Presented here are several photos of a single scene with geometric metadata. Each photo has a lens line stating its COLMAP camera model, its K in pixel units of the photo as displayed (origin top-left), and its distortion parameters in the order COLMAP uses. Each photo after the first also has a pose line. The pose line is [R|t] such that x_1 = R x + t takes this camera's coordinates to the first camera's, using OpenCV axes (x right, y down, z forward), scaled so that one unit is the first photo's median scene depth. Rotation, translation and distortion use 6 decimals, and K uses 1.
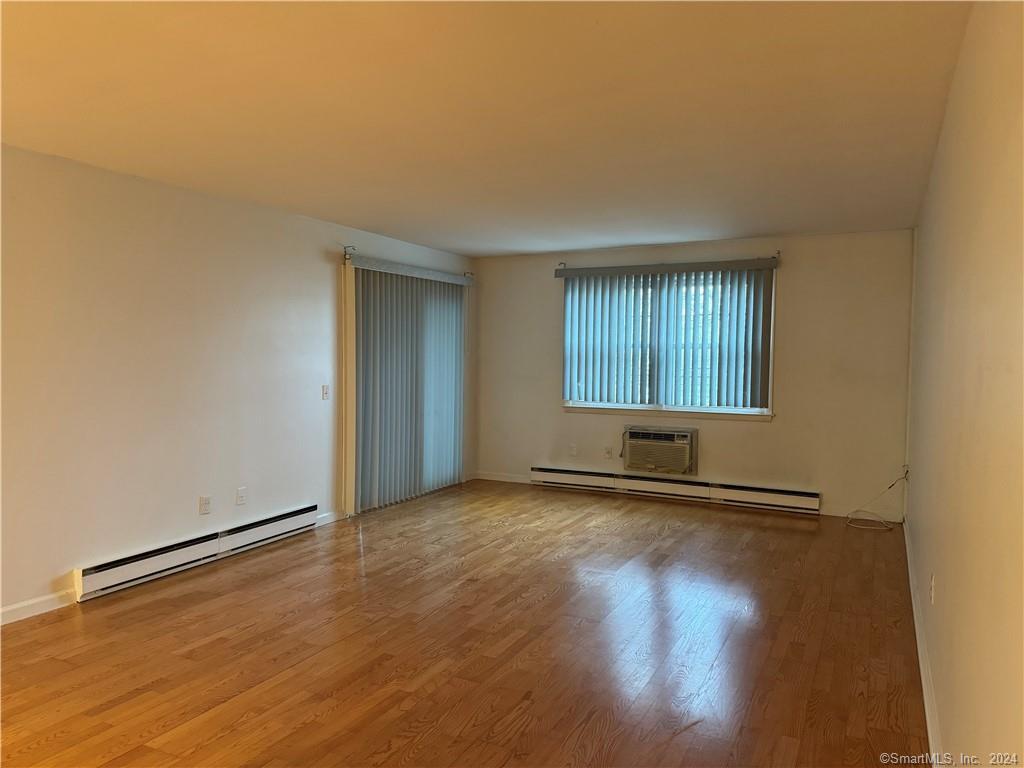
lens RADIAL K [[702.7, 0, 513.2], [0, 702.7, 390.5], [0, 0, 1]] dist [0.154900, -0.249181]
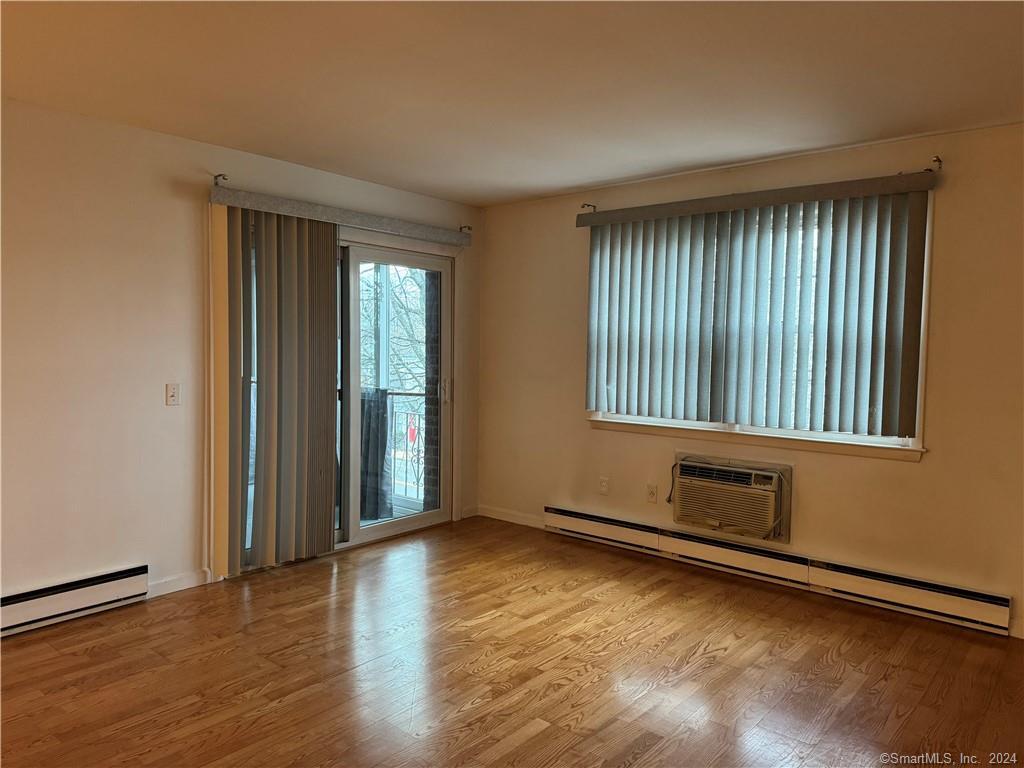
lens RADIAL K [[709.2, 0, 512.0], [0, 709.2, 384.0], [0, 0, 1]] dist [0.048093, -0.045339]
pose [[0.974099, 0.020425, -0.225199, 0.164484], [-0.020742, 0.999784, 0.000958, -0.011788], [0.225170, 0.003738, 0.974312, 0.355193]]
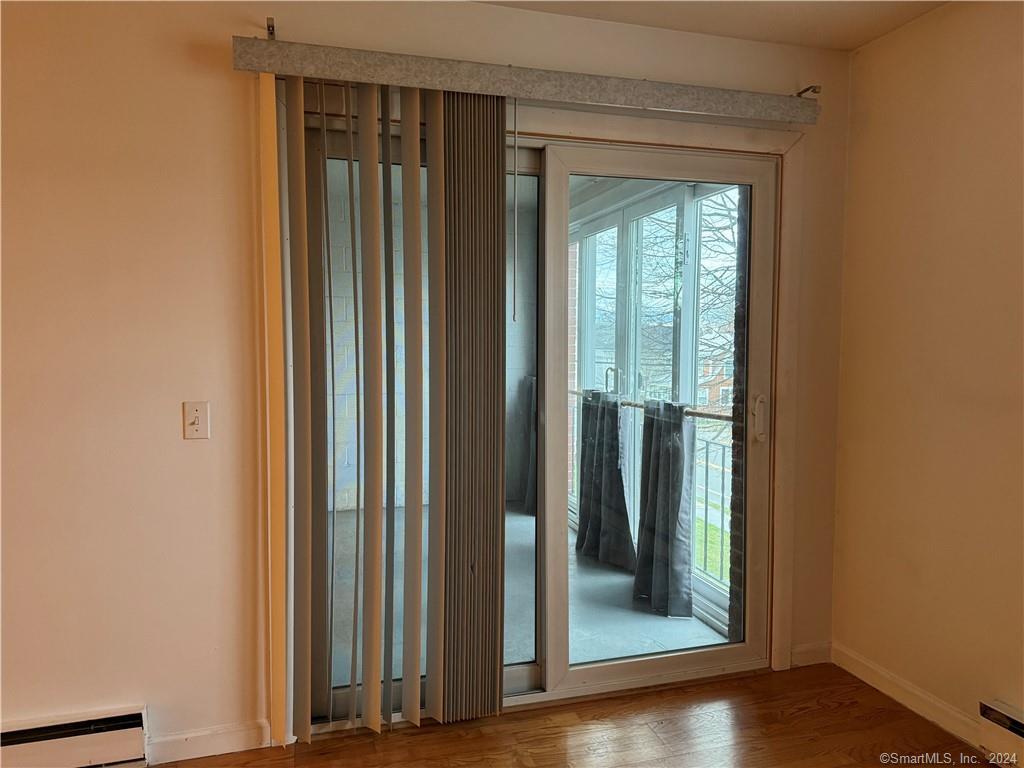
lens RADIAL K [[713.0, 0, 512.3], [0, 713.0, 388.8], [0, 0, 1]] dist [0.037892, -0.045128]
pose [[0.693448, 0.040661, -0.719358, 0.110263], [-0.031355, 0.999164, 0.026251, -0.025128], [0.719824, 0.004352, 0.694143, 0.729117]]
